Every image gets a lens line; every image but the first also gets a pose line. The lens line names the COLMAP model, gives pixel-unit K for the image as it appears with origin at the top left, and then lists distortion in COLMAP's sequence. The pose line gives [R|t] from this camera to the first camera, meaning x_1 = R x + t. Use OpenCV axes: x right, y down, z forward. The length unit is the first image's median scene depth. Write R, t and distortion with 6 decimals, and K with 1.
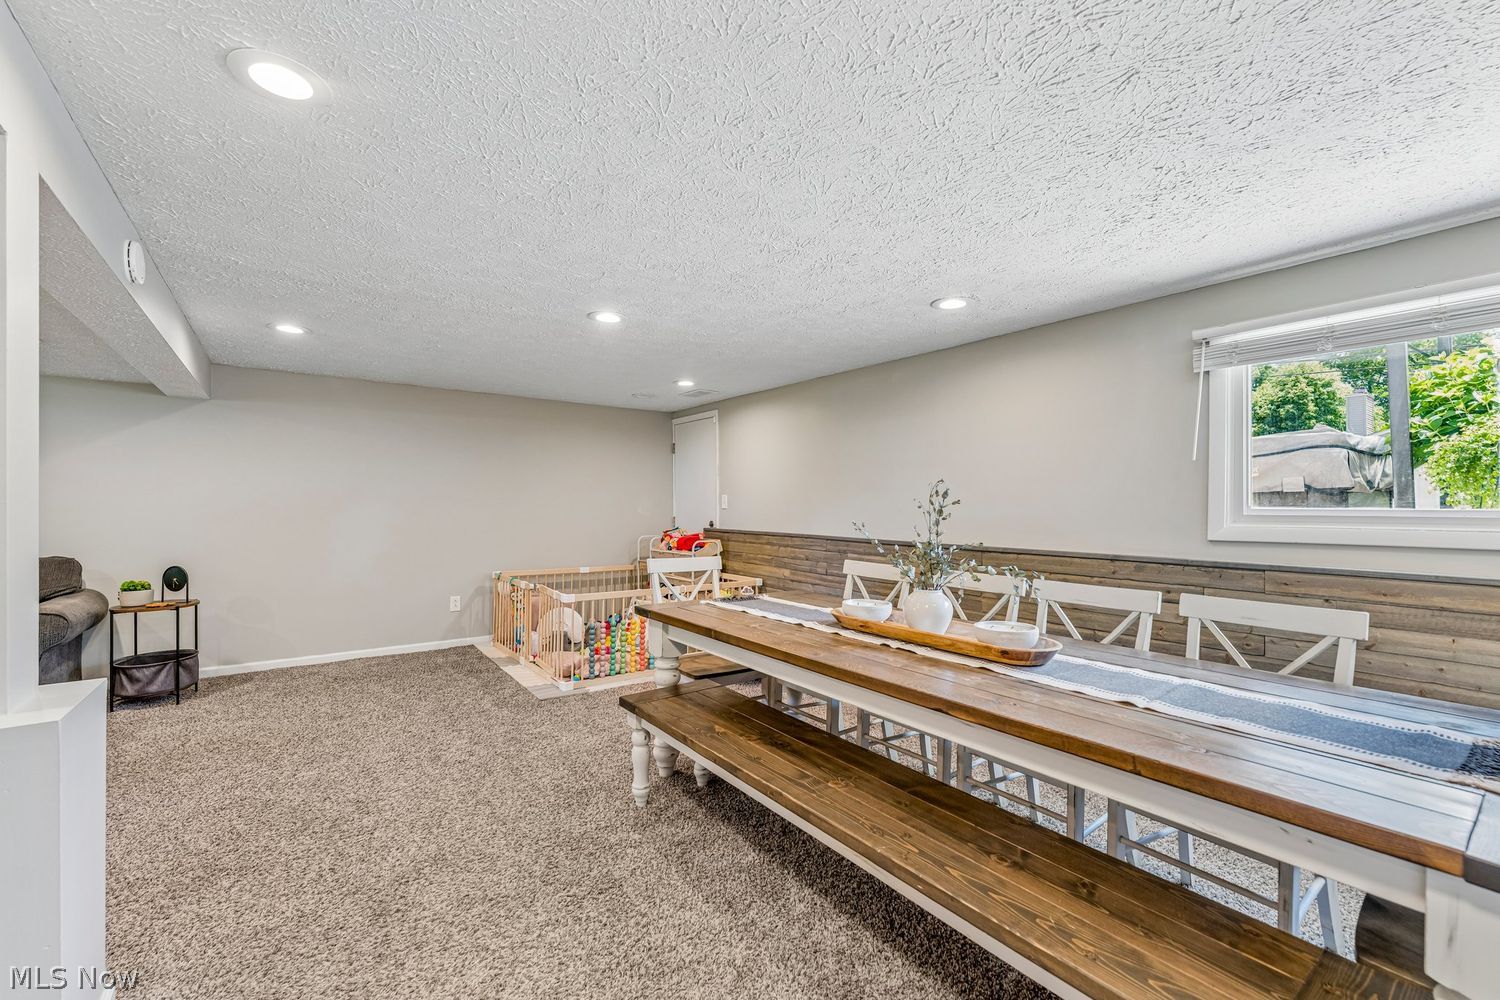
lens RADIAL K [[618.9, 0, 754.5], [0, 618.9, 506.3], [0, 0, 1]] dist [-0.004795, -0.001766]
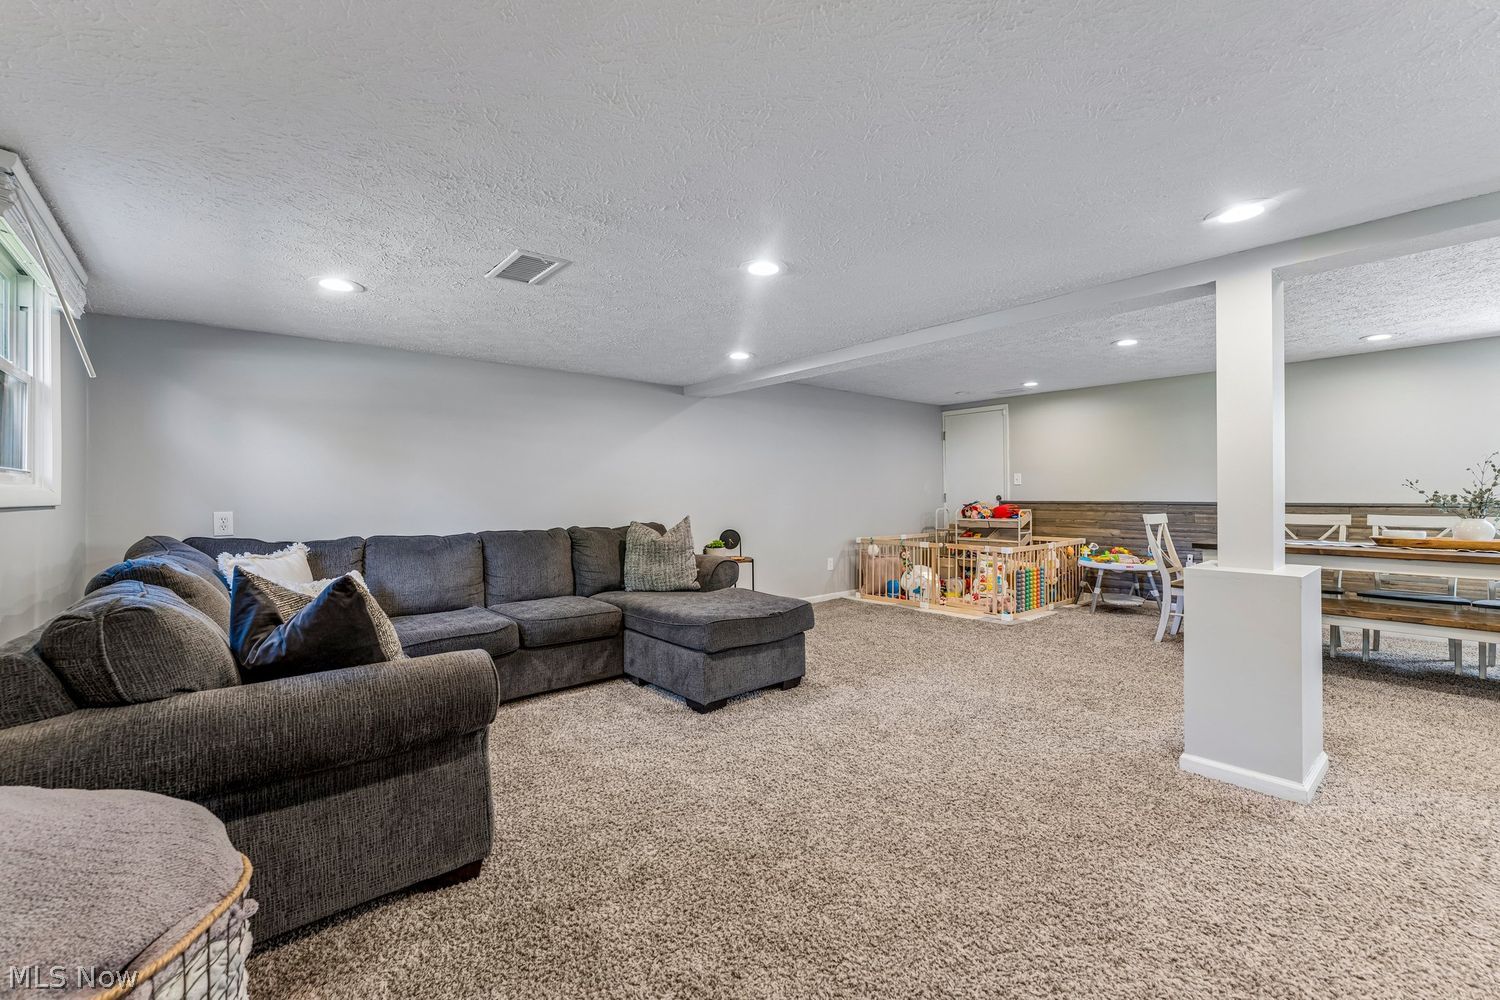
lens RADIAL K [[618.9, 0, 743.7], [0, 618.9, 494.6], [0, 0, 1]] dist [-0.004795, -0.001766]
pose [[0.997269, -0.011503, 0.072955, -0.737293], [0.011503, 0.999934, 0.000418, 0.018182], [-0.072955, 0.000422, 0.997335, -0.199240]]
